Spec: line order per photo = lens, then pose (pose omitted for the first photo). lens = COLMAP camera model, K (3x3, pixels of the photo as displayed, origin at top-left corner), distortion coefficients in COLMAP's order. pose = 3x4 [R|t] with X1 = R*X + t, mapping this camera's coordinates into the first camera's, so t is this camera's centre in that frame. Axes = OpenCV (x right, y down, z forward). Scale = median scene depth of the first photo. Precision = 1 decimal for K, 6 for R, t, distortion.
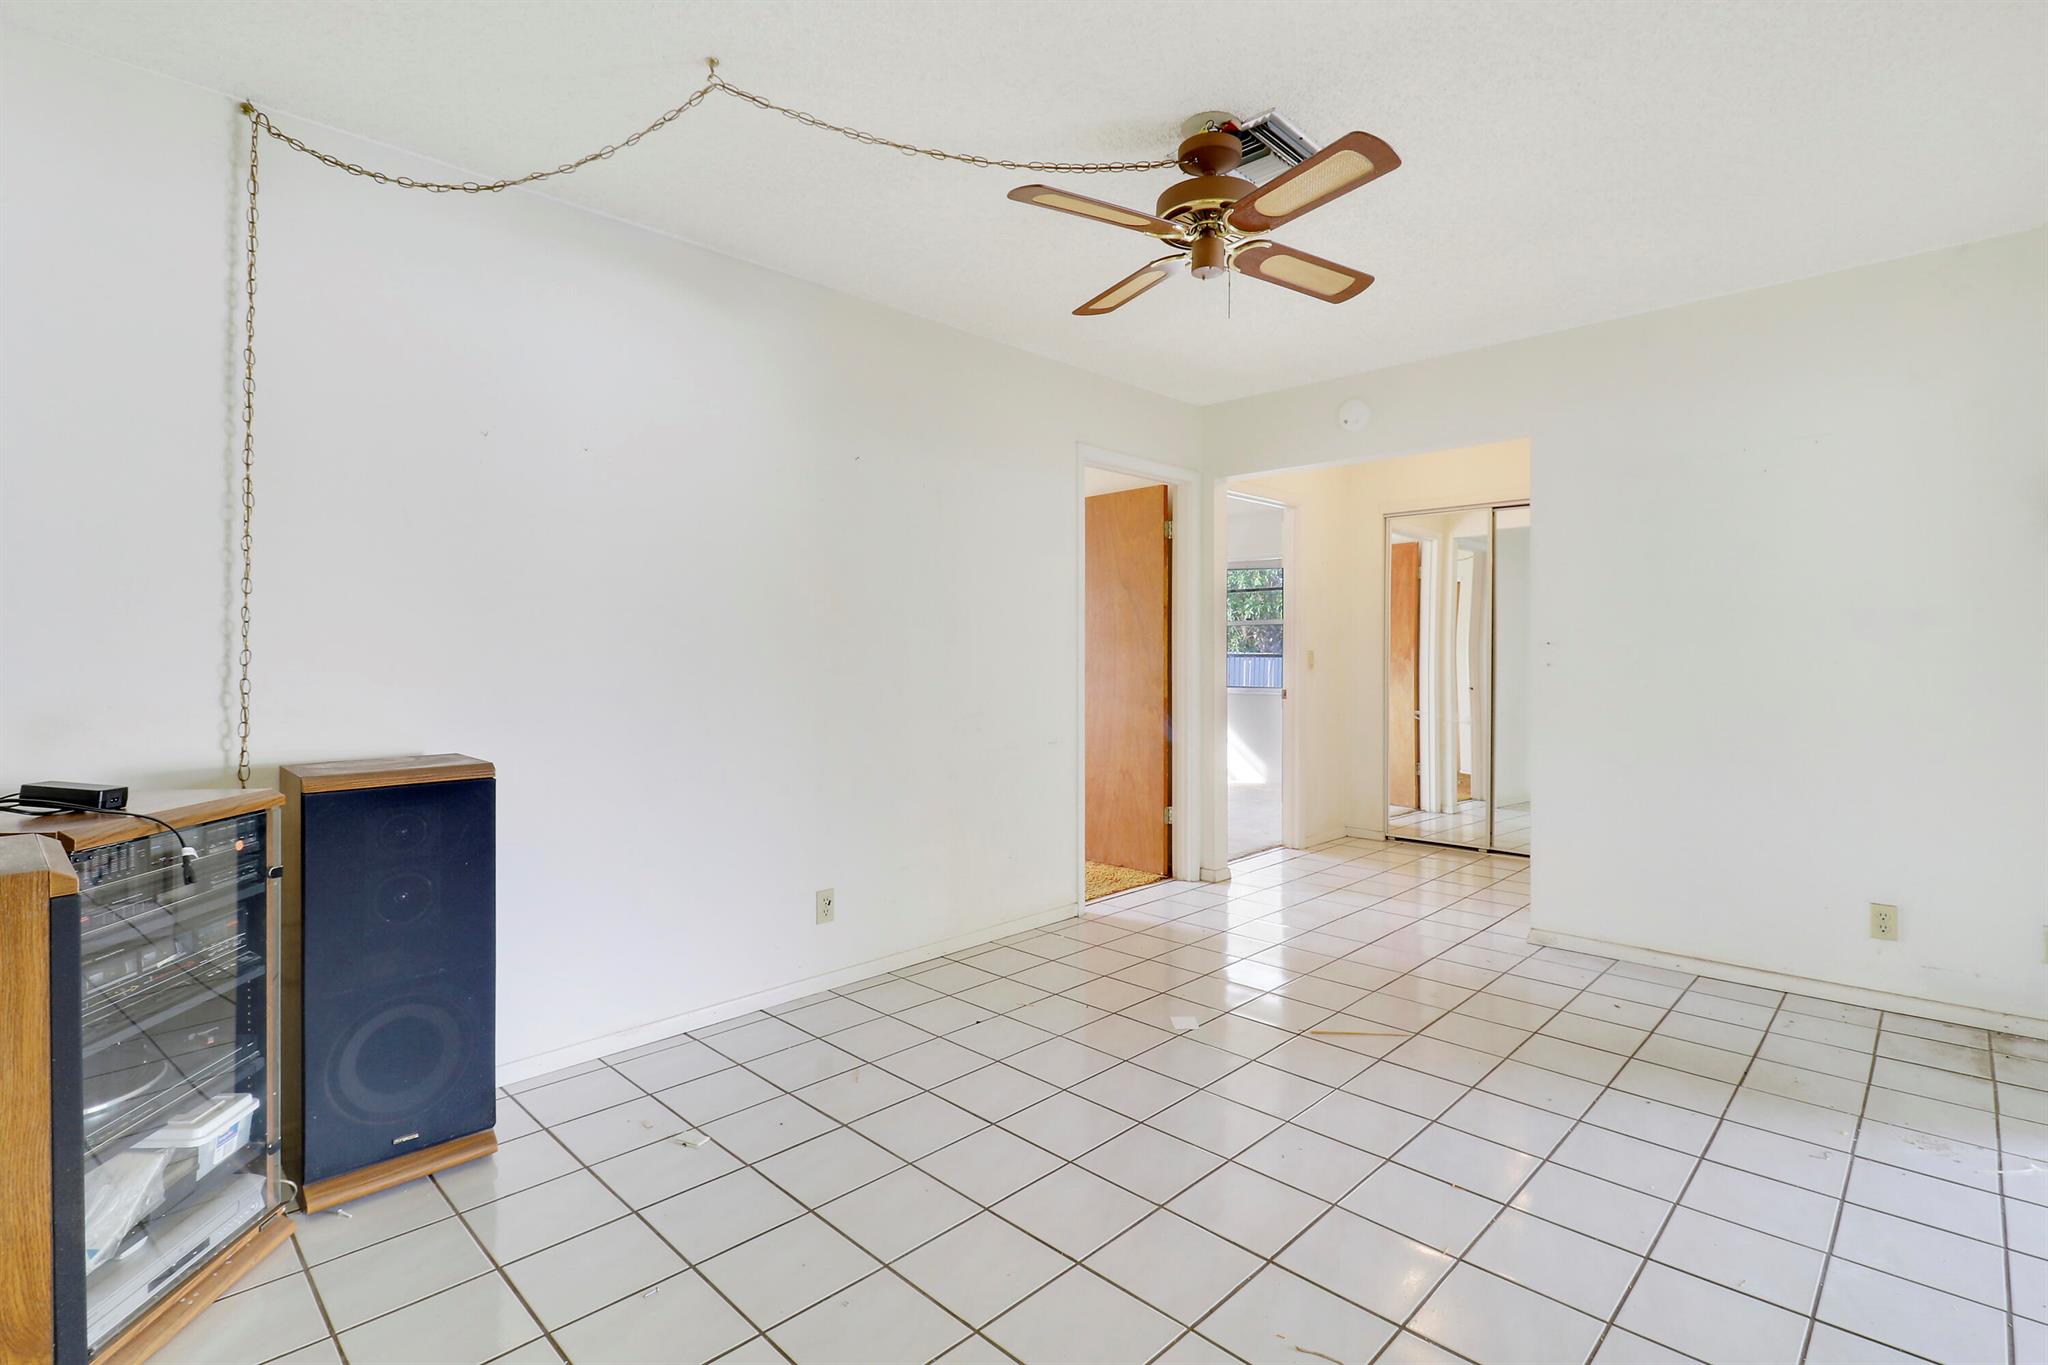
lens RADIAL K [[964.5, 0, 1055.0], [0, 964.5, 658.5], [0, 0, 1]] dist [0.004382, -0.010988]
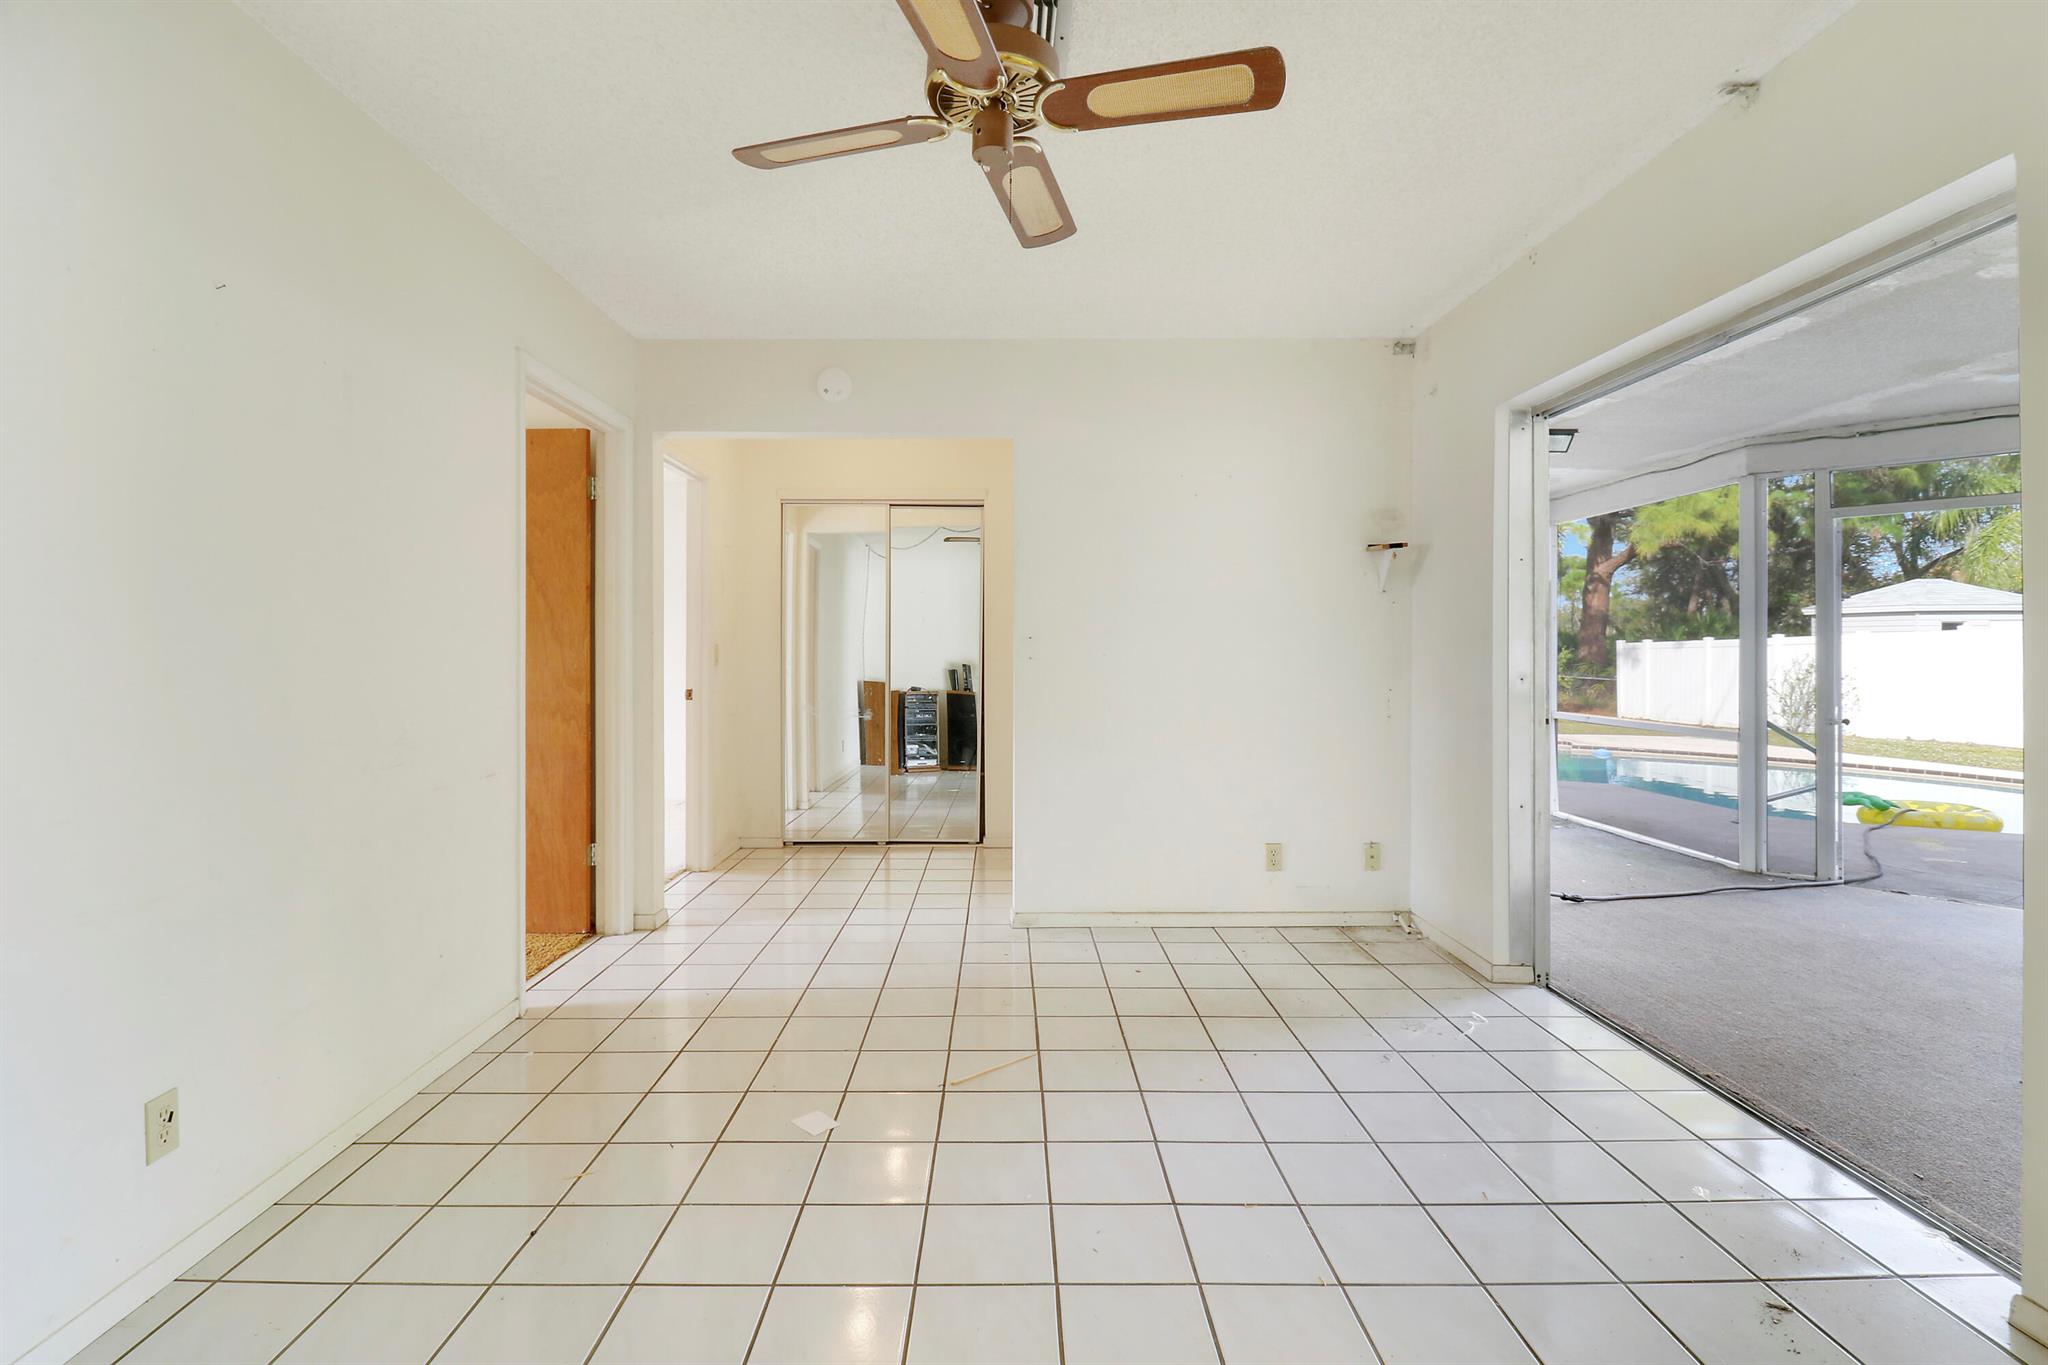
lens RADIAL K [[964.5, 0, 1039.4], [0, 964.5, 644.3], [0, 0, 1]] dist [0.004382, -0.010988]
pose [[0.720345, 0.004755, 0.693599, -0.304271], [0.003526, 0.999938, -0.010517, 0.004652], [-0.693607, 0.010021, 0.720284, 0.352093]]
